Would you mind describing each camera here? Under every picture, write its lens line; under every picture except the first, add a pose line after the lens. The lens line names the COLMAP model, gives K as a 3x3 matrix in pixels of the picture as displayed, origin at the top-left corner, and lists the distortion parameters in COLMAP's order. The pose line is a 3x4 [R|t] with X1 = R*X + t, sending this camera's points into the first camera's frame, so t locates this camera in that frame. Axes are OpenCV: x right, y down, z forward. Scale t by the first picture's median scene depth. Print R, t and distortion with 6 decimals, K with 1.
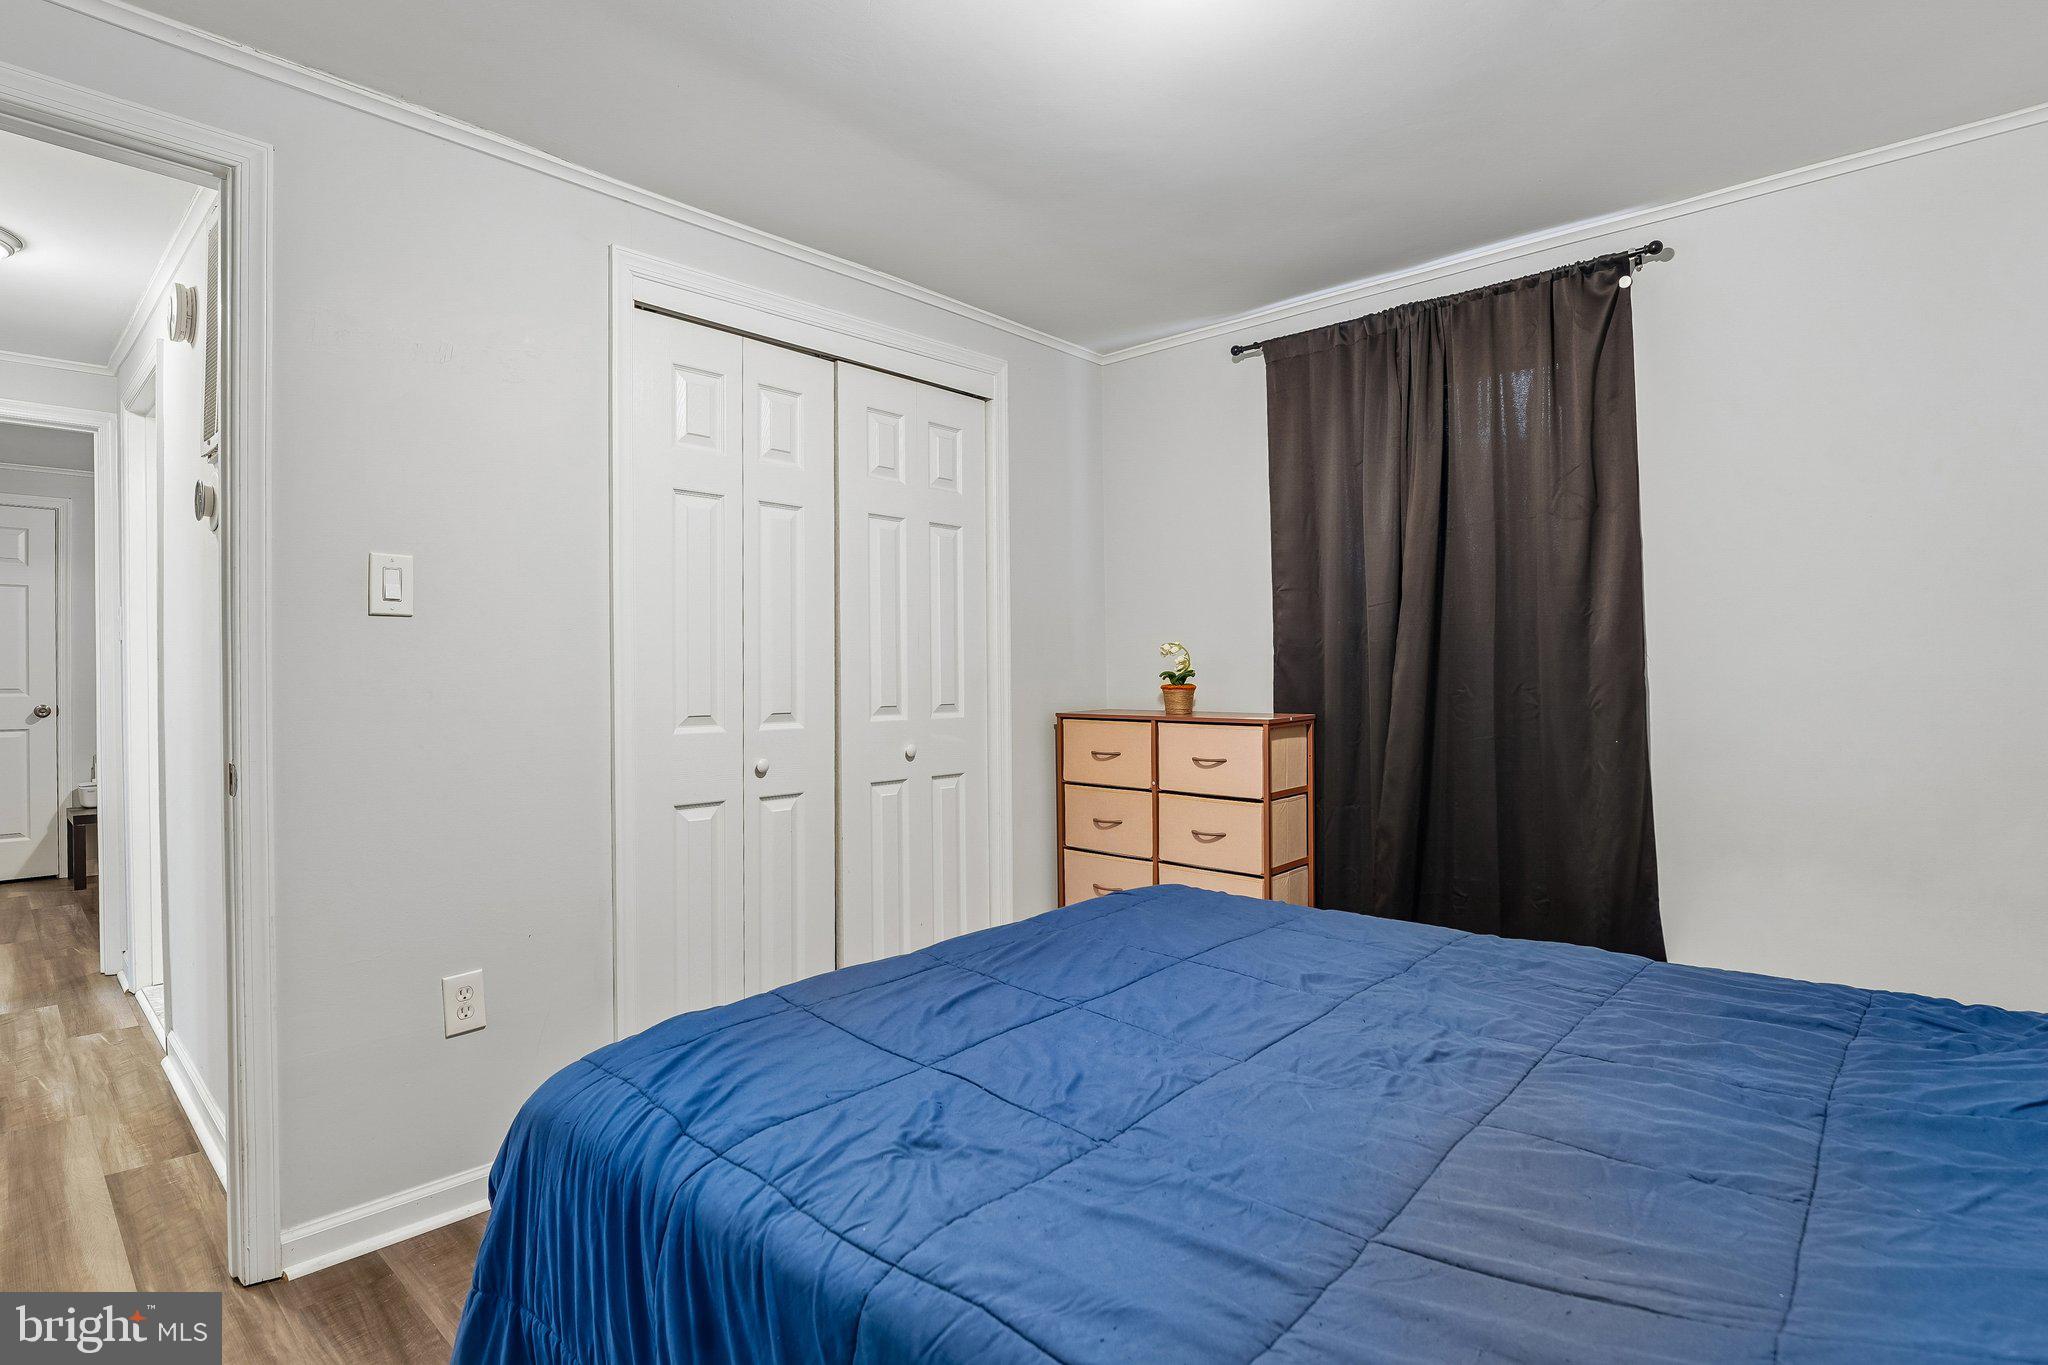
lens RADIAL K [[992.9, 0, 1017.6], [0, 992.9, 681.9], [0, 0, 1]] dist [0.001435, -0.000165]
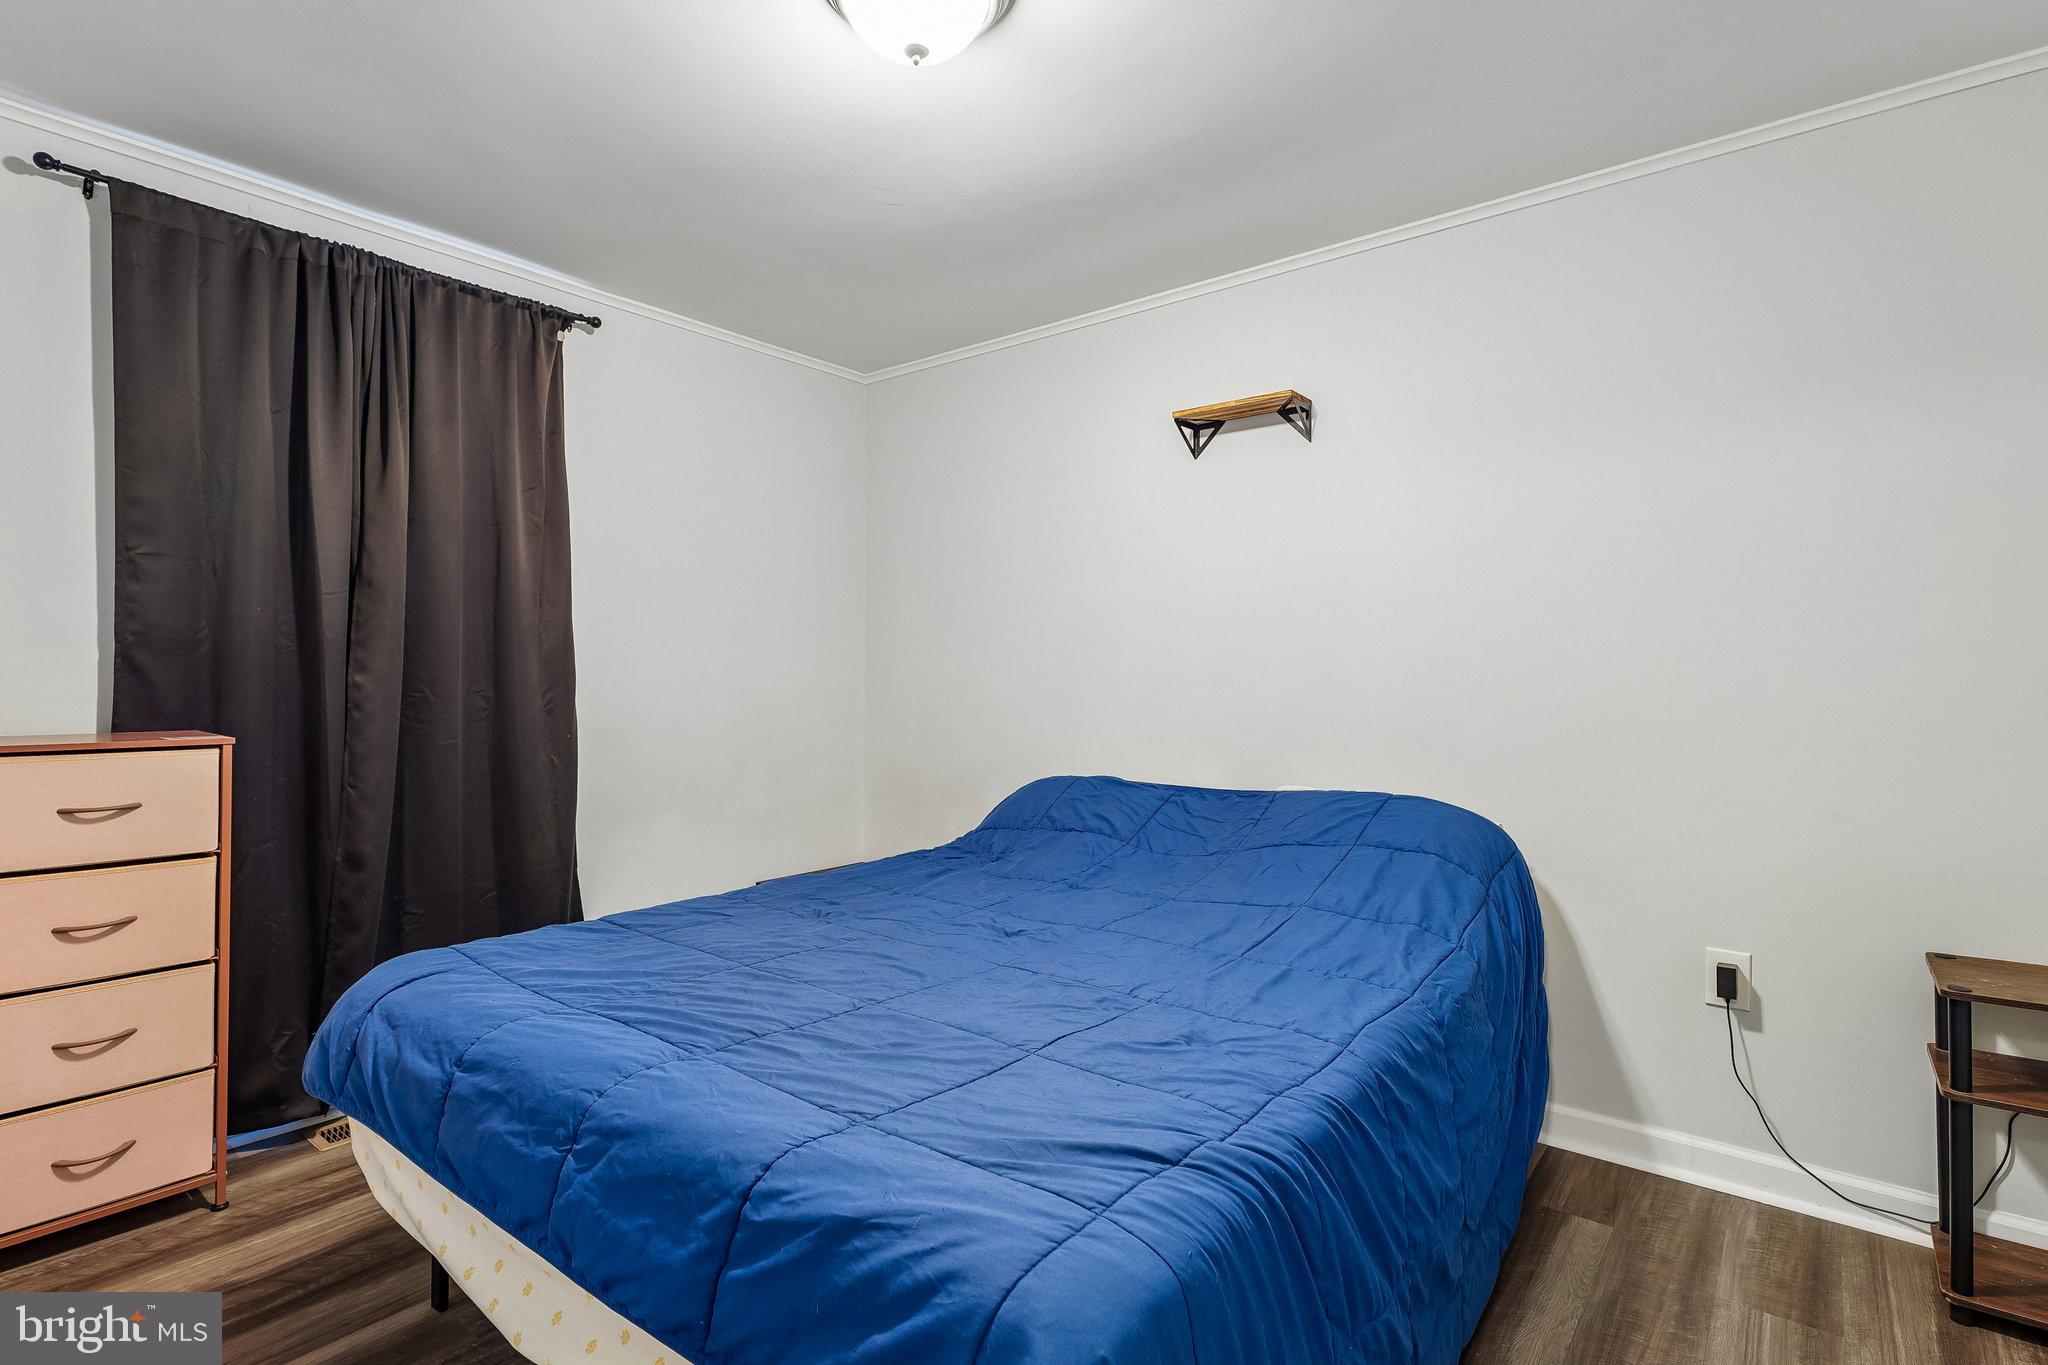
lens RADIAL K [[992.9, 0, 1017.6], [0, 992.9, 681.9], [0, 0, 1]] dist [0.001435, -0.000165]
pose [[-0.038835, 0.008807, 0.999207, -0.522272], [0.009282, 0.999921, -0.008452, 0.009724], [-0.999203, 0.008947, -0.038914, 0.495749]]
